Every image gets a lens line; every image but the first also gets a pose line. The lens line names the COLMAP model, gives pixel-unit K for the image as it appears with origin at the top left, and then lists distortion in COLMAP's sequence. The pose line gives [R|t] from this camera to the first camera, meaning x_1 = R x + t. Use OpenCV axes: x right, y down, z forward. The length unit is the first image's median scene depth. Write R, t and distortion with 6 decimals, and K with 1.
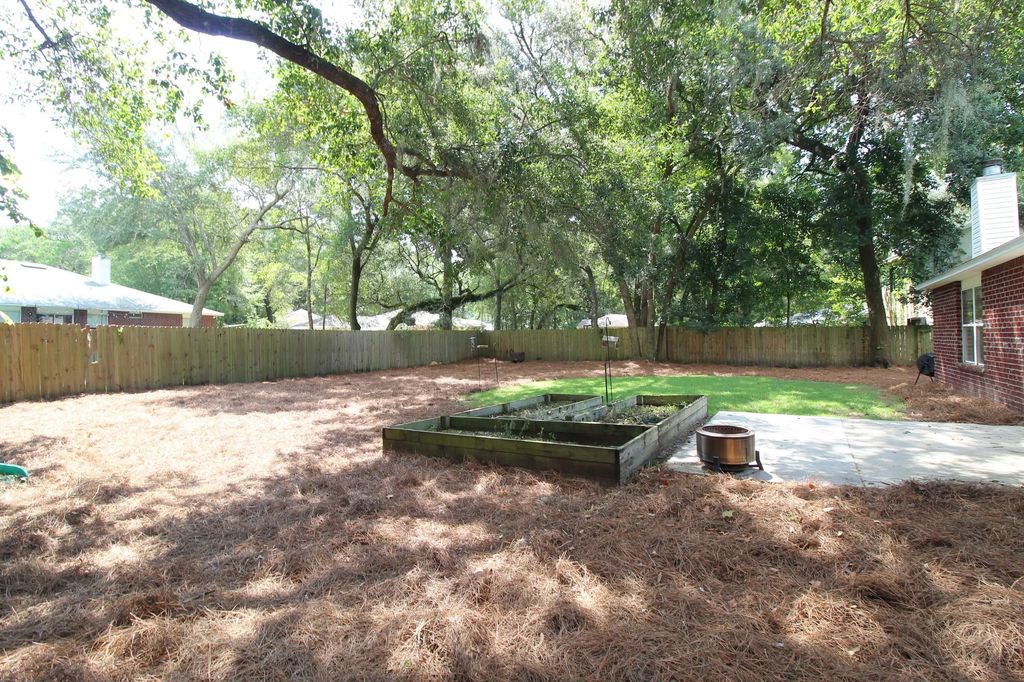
lens RADIAL K [[470.2, 0, 514.5], [0, 470.2, 330.0], [0, 0, 1]] dist [-0.017426, -0.000540]
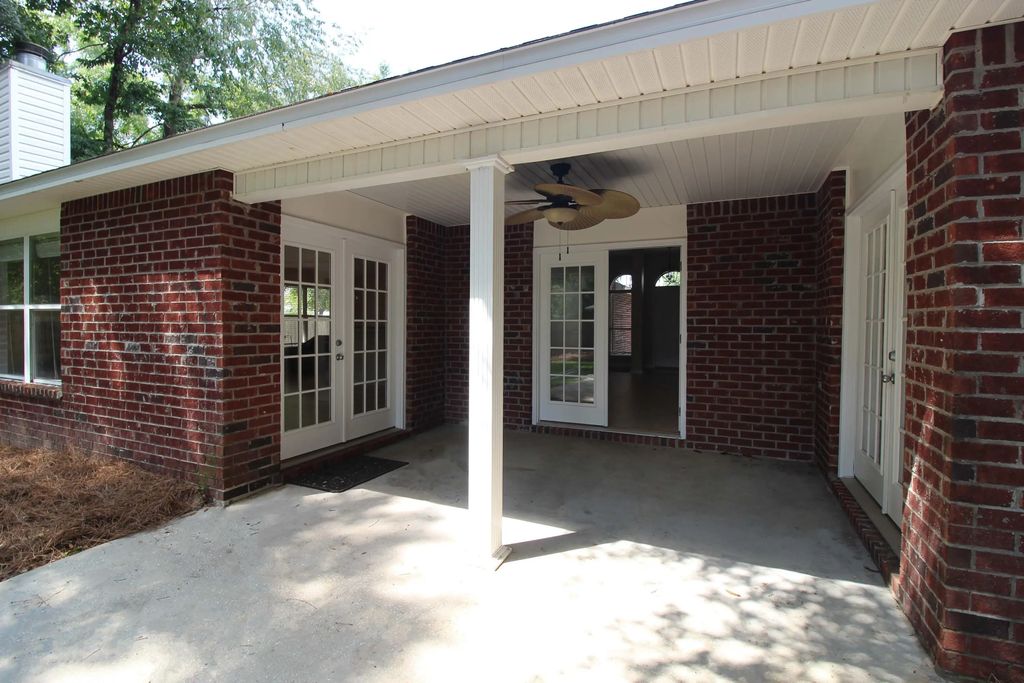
lens RADIAL K [[470.2, 0, 514.5], [0, 470.2, 330.5], [0, 0, 1]] dist [-0.017426, -0.000540]
pose [[-0.148007, -0.001183, 0.988986, 0.438422], [-0.019476, 0.999809, -0.001719, 0.005996], [-0.988795, -0.019516, -0.148001, 0.588369]]
